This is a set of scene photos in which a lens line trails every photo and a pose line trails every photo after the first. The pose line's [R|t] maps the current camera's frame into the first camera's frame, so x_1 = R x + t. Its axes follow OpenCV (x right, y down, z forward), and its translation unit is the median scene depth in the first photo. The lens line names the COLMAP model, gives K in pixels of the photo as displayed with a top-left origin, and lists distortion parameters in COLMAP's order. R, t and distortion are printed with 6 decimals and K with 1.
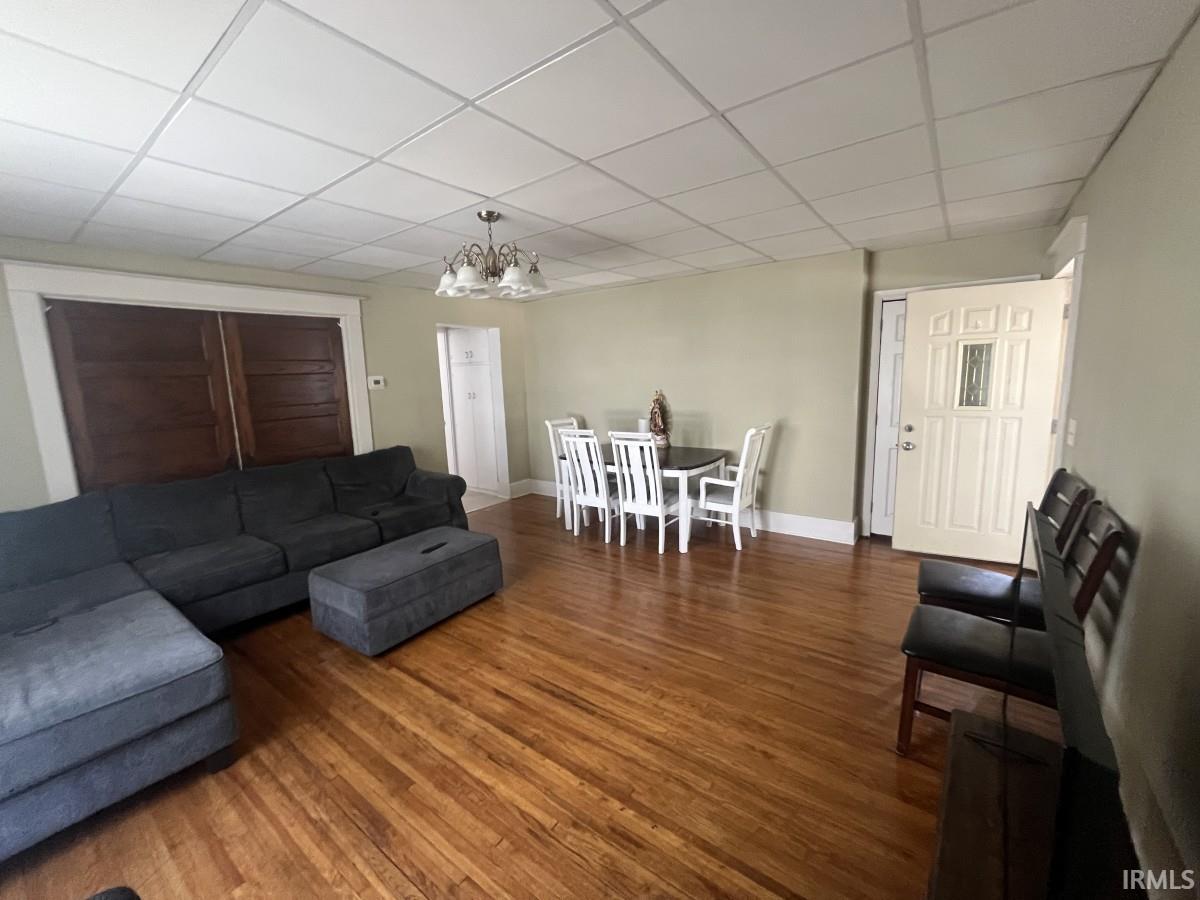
lens RADIAL K [[484.9, 0, 601.3], [0, 484.9, 442.4], [0, 0, 1]] dist [-0.000812, -0.000002]
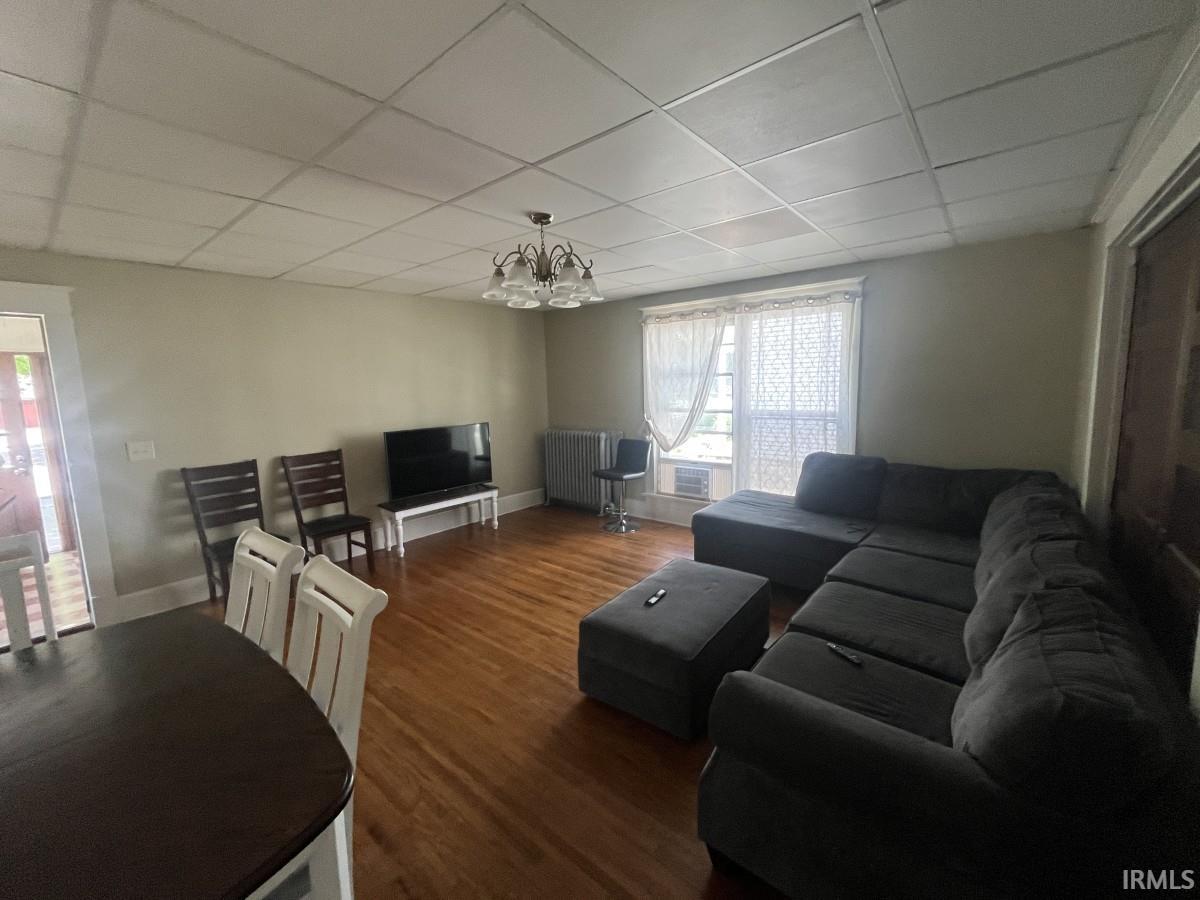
lens RADIAL K [[484.9, 0, 601.3], [0, 484.9, 442.4], [0, 0, 1]] dist [-0.000812, -0.000002]
pose [[-0.996684, 0.054478, 0.060447, -0.378566], [0.068560, 0.962309, 0.263175, -0.284772], [-0.043832, 0.266447, -0.962853, 2.013695]]
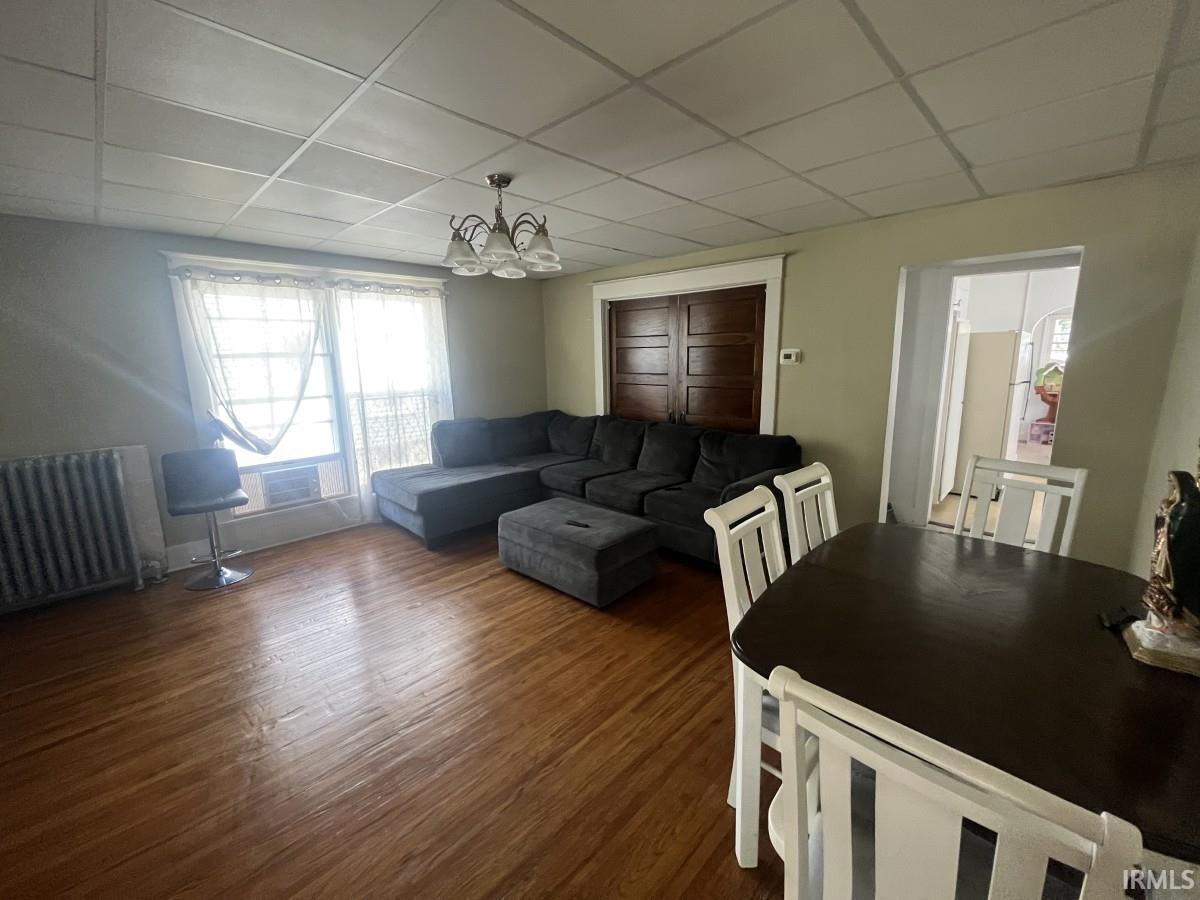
lens RADIAL K [[484.9, 0, 601.3], [0, 484.9, 442.4], [0, 0, 1]] dist [-0.000812, -0.000002]
pose [[-0.138480, 0.215301, -0.966679, 0.713224], [-0.121474, 0.965021, 0.232333, -0.230150], [0.982887, 0.149600, -0.107483, 1.343927]]
